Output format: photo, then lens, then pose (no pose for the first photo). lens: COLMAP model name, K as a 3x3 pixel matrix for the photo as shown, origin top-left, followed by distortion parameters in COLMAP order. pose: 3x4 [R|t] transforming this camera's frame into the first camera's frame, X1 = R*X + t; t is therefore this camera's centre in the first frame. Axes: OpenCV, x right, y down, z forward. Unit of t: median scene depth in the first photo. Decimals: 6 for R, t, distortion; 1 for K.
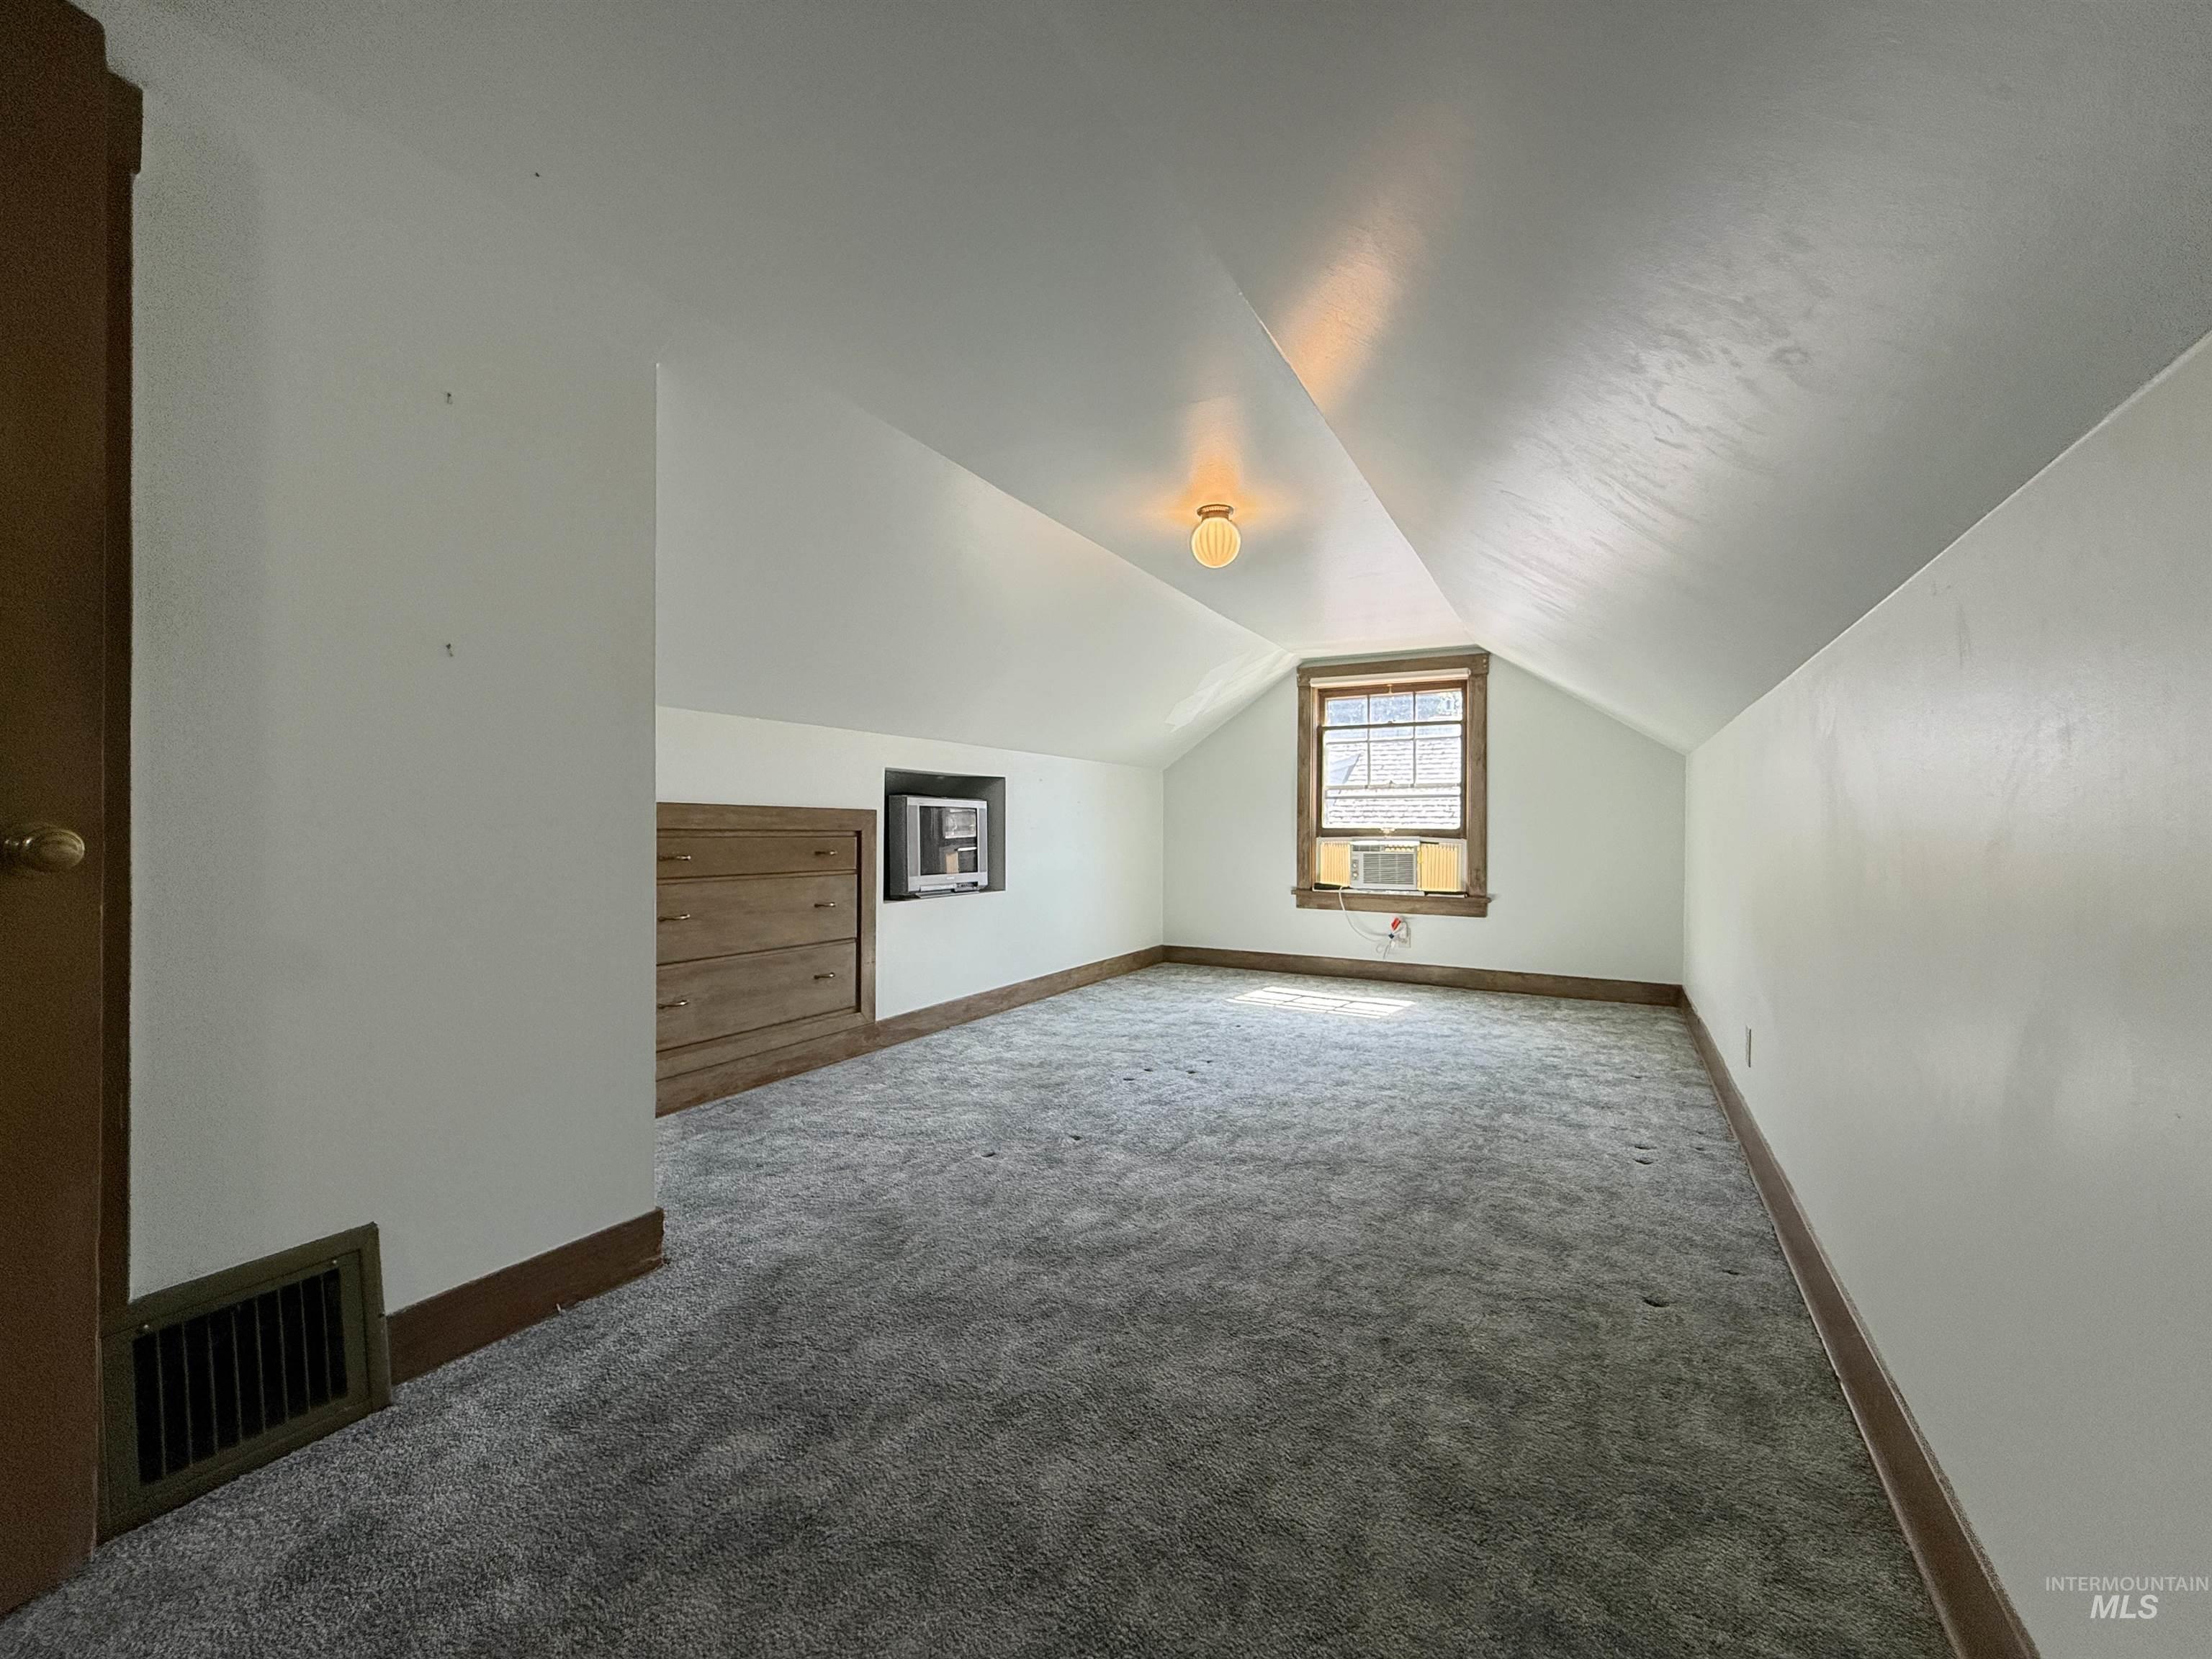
lens RADIAL K [[897.3, 0, 1109.4], [0, 897.3, 830.0], [0, 0, 1]] dist [0.000025, -0.000251]
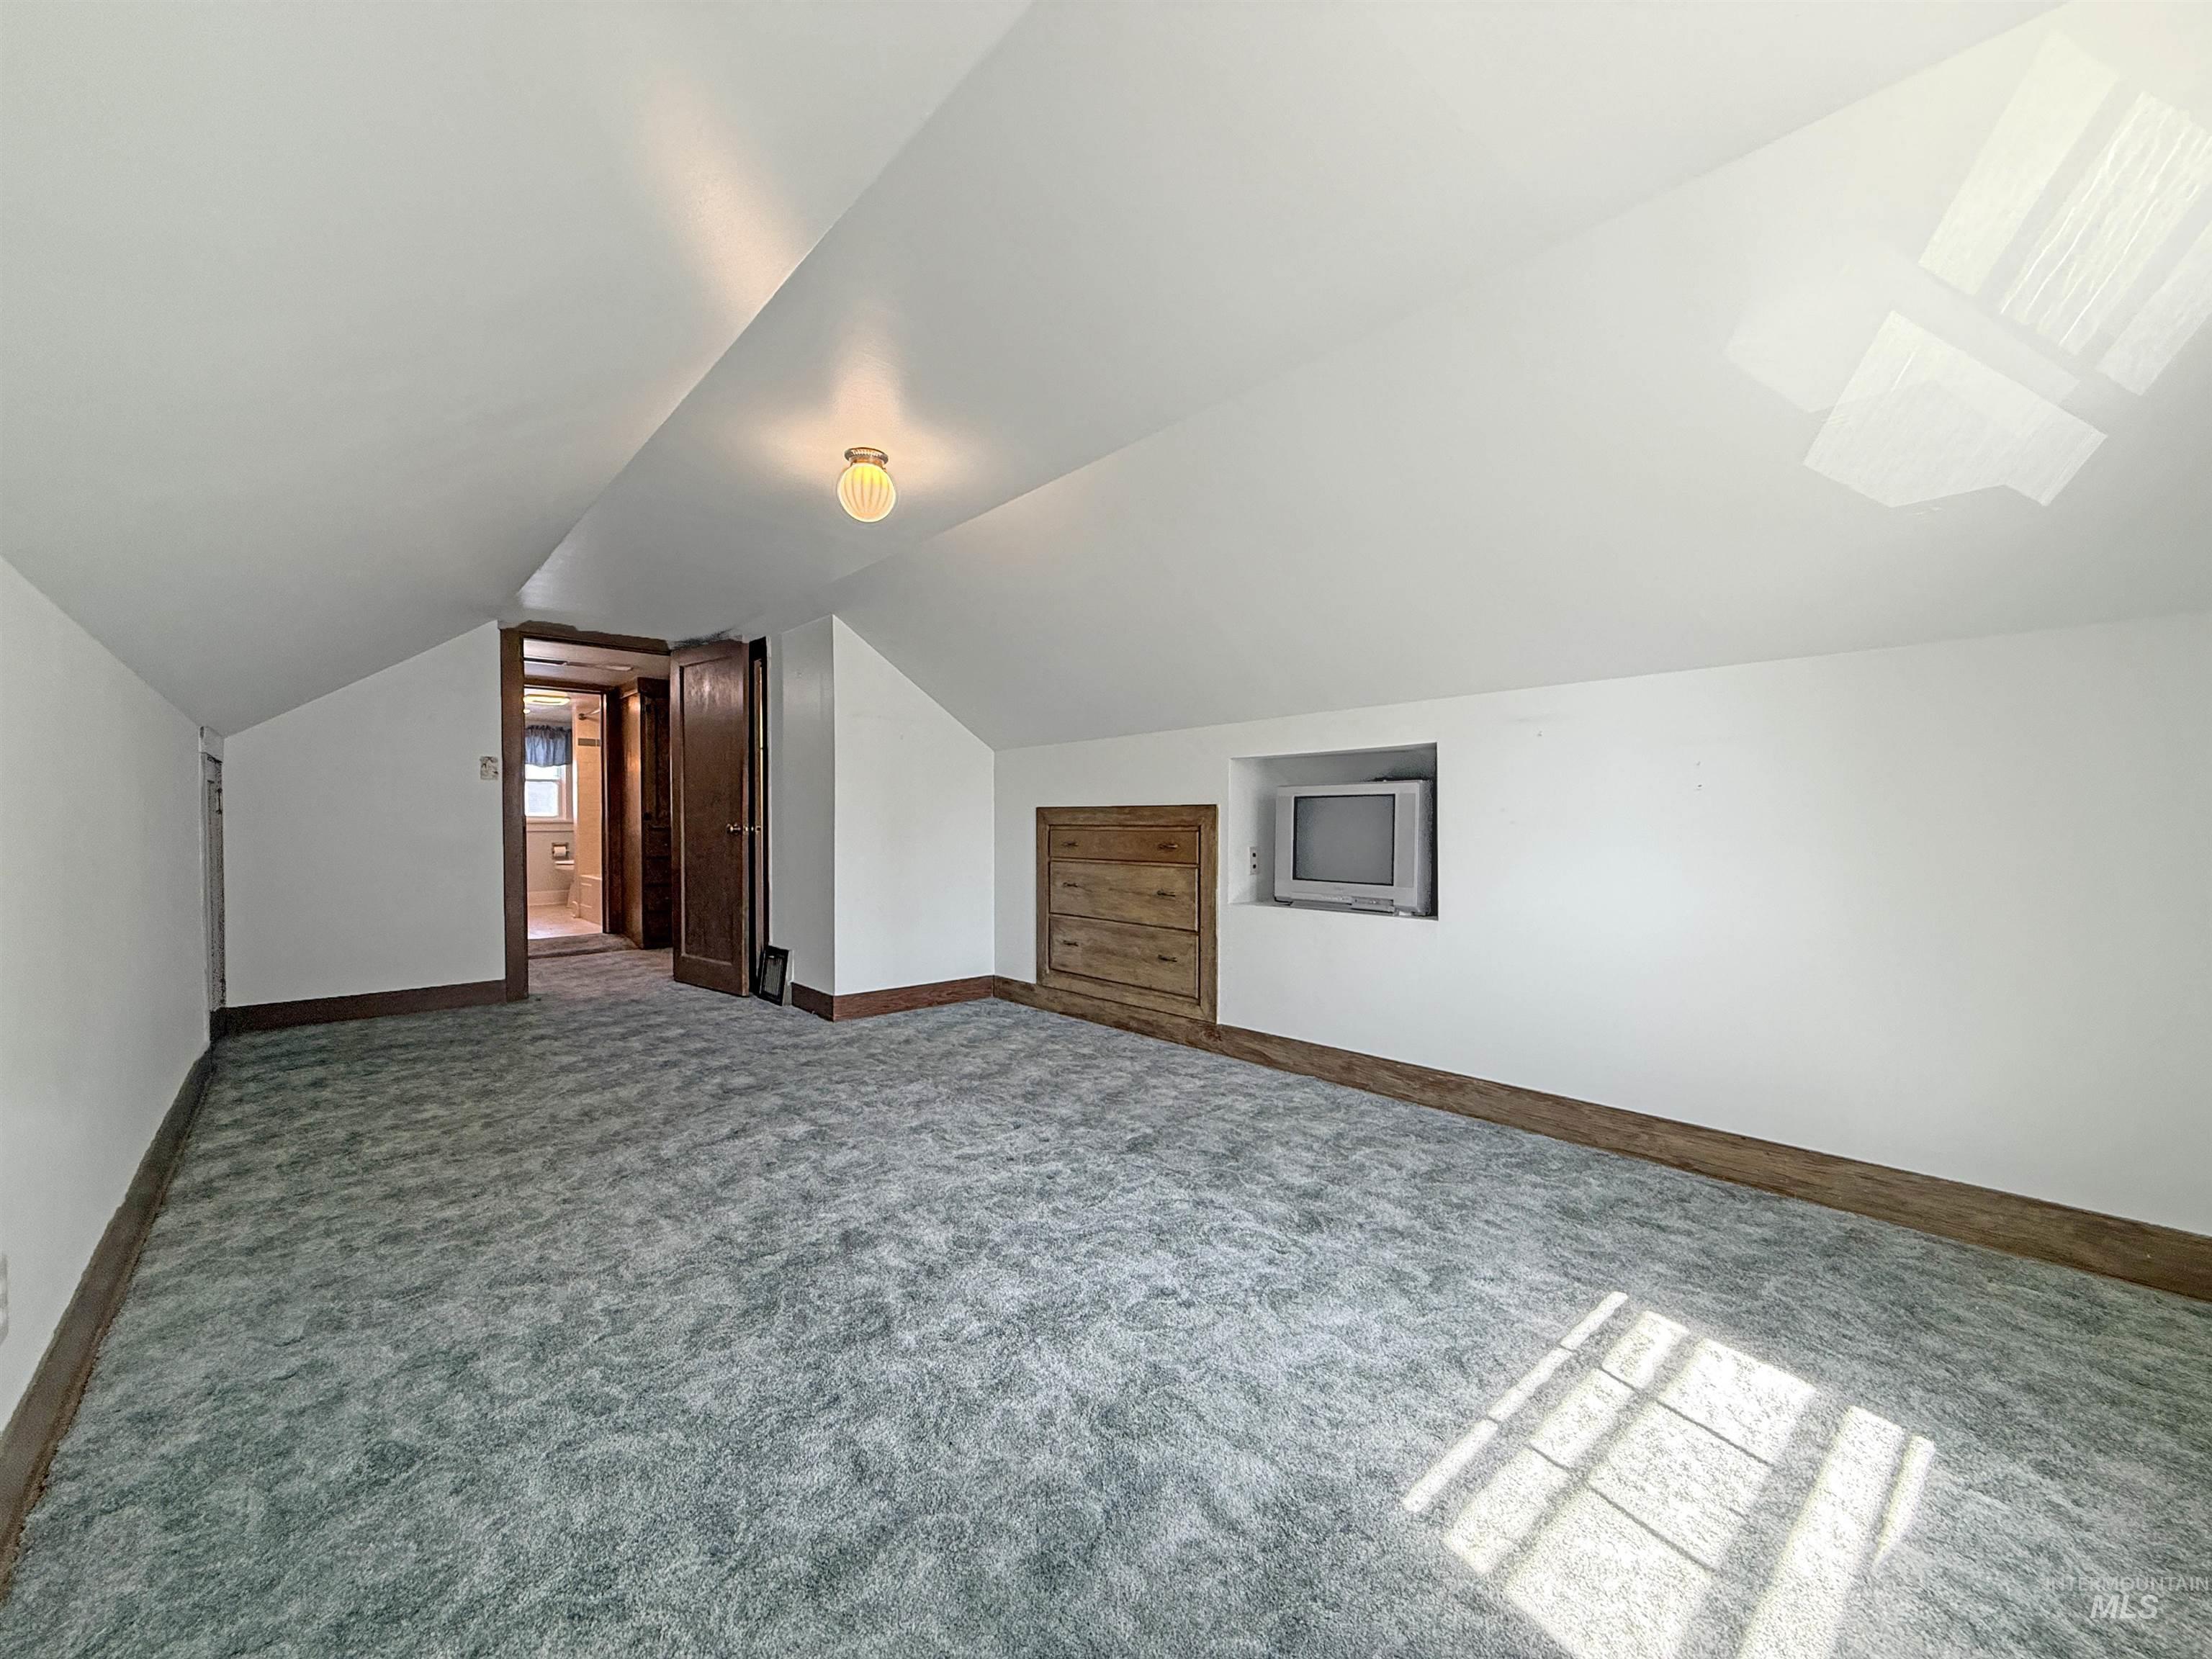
lens RADIAL K [[897.3, 0, 1111.7], [0, 897.3, 832.3], [0, 0, 1]] dist [0.000025, -0.000251]
pose [[-0.338206, 0.005197, -0.941058, 0.747978], [-0.001545, 0.999980, 0.006077, 0.001991], [0.941071, 0.003510, -0.338191, 1.327115]]
